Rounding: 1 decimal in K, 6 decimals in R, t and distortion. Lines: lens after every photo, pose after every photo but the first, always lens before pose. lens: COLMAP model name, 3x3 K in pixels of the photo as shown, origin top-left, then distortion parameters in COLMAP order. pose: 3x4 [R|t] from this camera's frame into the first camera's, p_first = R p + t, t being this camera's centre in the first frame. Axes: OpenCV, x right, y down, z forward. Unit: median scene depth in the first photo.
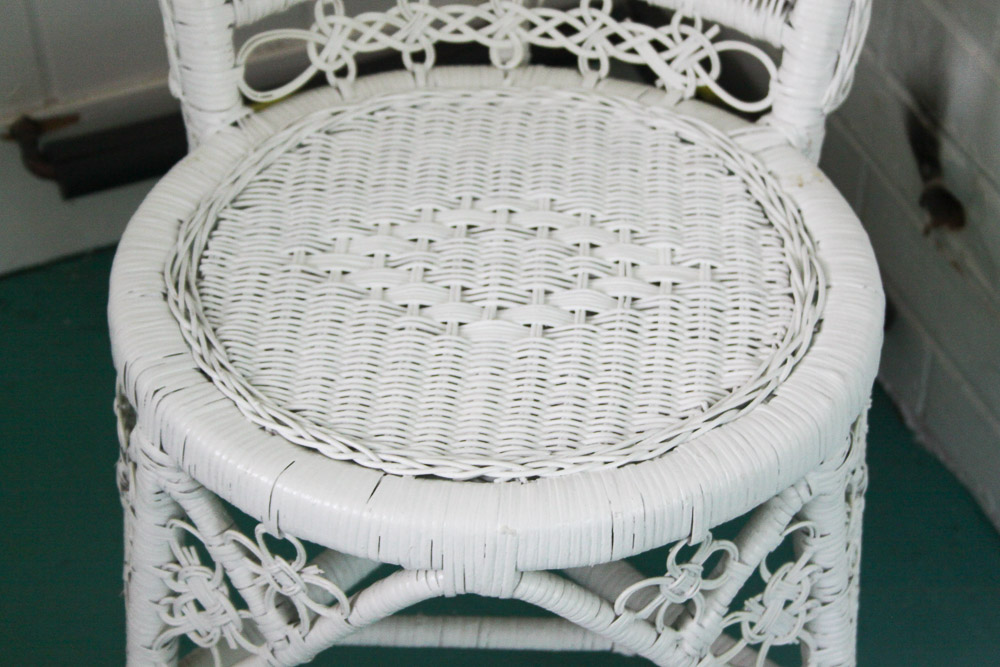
lens RADIAL K [[2271.5, 0, 506.2], [0, 2271.5, 327.4], [0, 0, 1]] dist [0.058194, 0.000000]
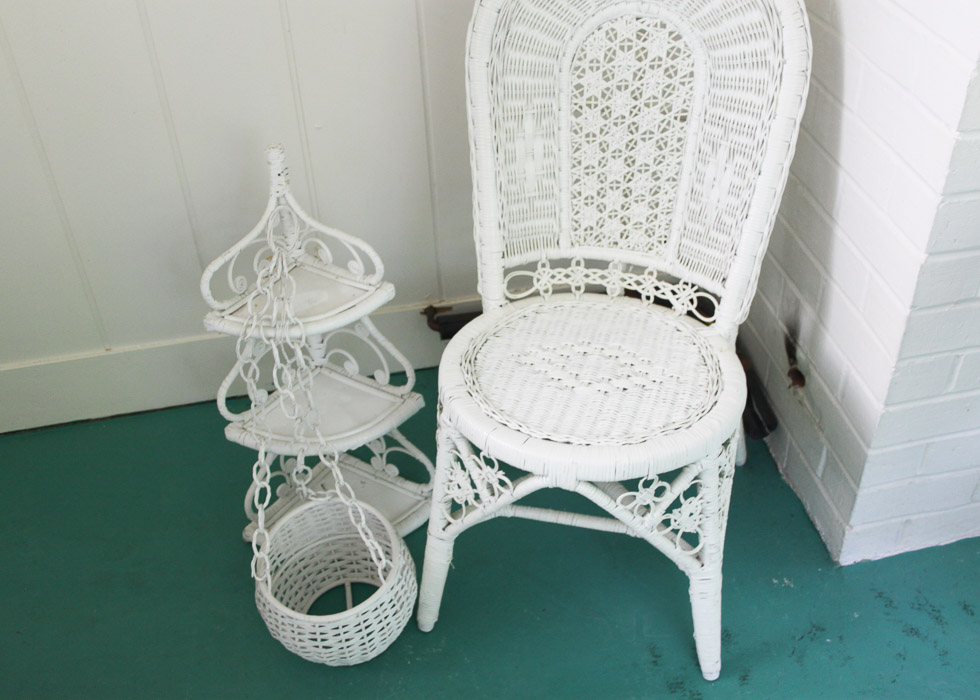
lens RADIAL K [[1065.1, 0, 500.5], [0, 1065.1, 354.3], [0, 0, 1]] dist [-0.100000, 0.000000]
pose [[0.979185, 0.104072, -0.174259, 0.103505], [-0.120560, 0.988900, -0.086849, 0.074664], [0.163286, 0.106050, 0.980862, -0.176643]]
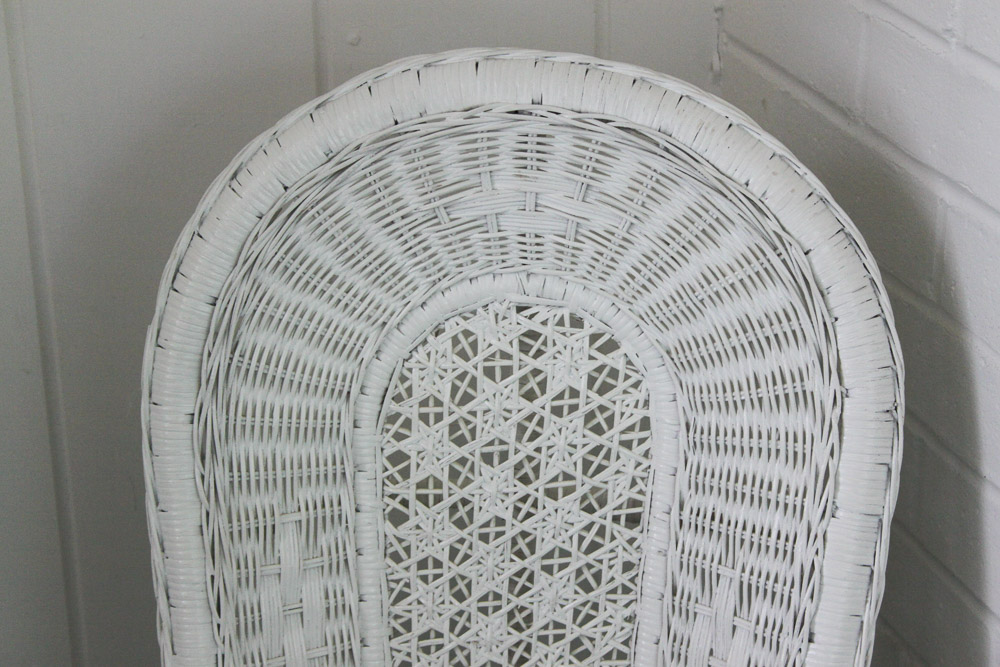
lens RADIAL K [[2271.5, 0, 506.2], [0, 2271.5, 334.4], [0, 0, 1]] dist [0.058194, 0.000000]
pose [[0.995451, 0.027884, -0.091107, 0.108545], [-0.058940, 0.931519, -0.358886, 0.011487], [0.074861, 0.362623, 0.928924, -0.110804]]
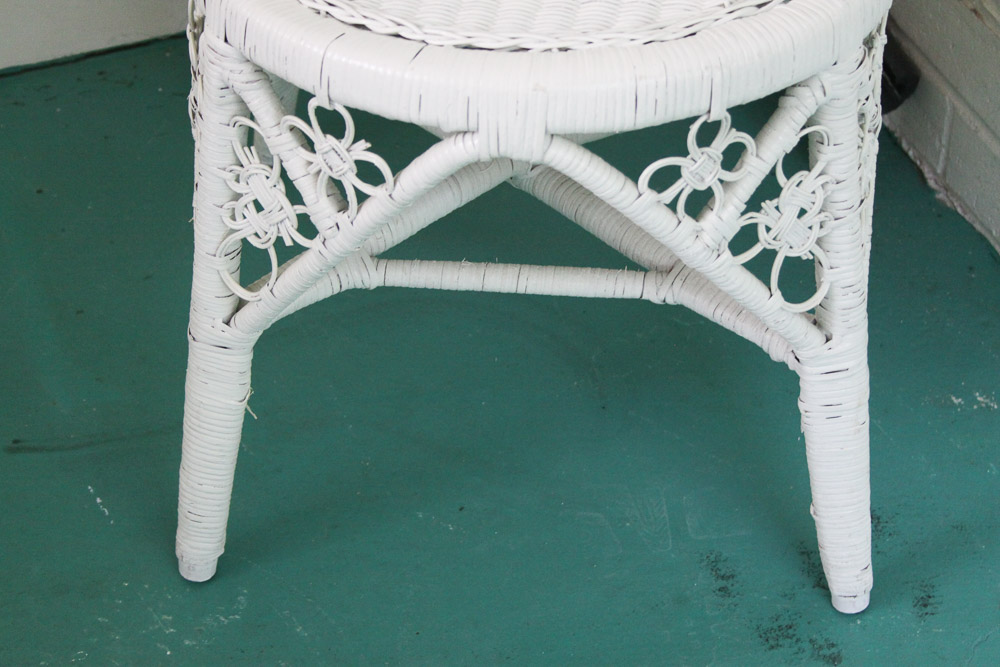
lens RADIAL K [[2059.9, 0, 501.9], [0, 2059.9, 339.1], [0, 0, 1]] dist [0.049609, 0.000000]
pose [[0.998779, 0.025576, -0.042271, 0.024867], [-0.026820, 0.999215, -0.029141, 0.213650], [0.041493, 0.030239, 0.998681, 0.023221]]
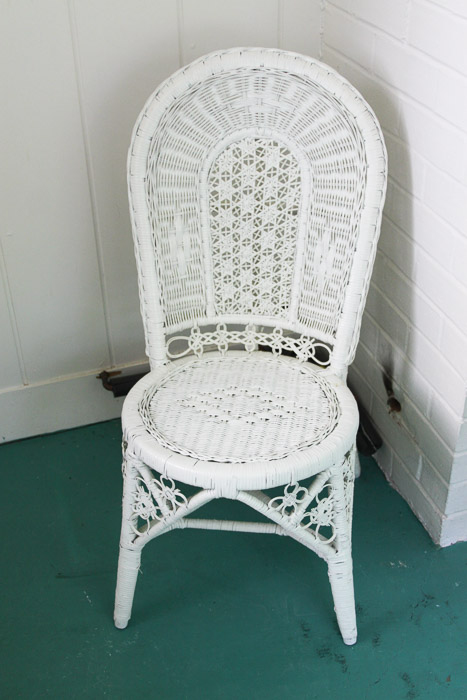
lens RADIAL K [[885.3, 0, 231.4], [0, 885.3, 343.0], [0, 0, 1]] dist [-0.061538, 0.000000]
pose [[0.996561, 0.025846, -0.078732, 0.083880], [-0.039609, 0.983122, -0.178612, 0.115510], [0.072786, 0.181116, 0.980765, -0.271667]]
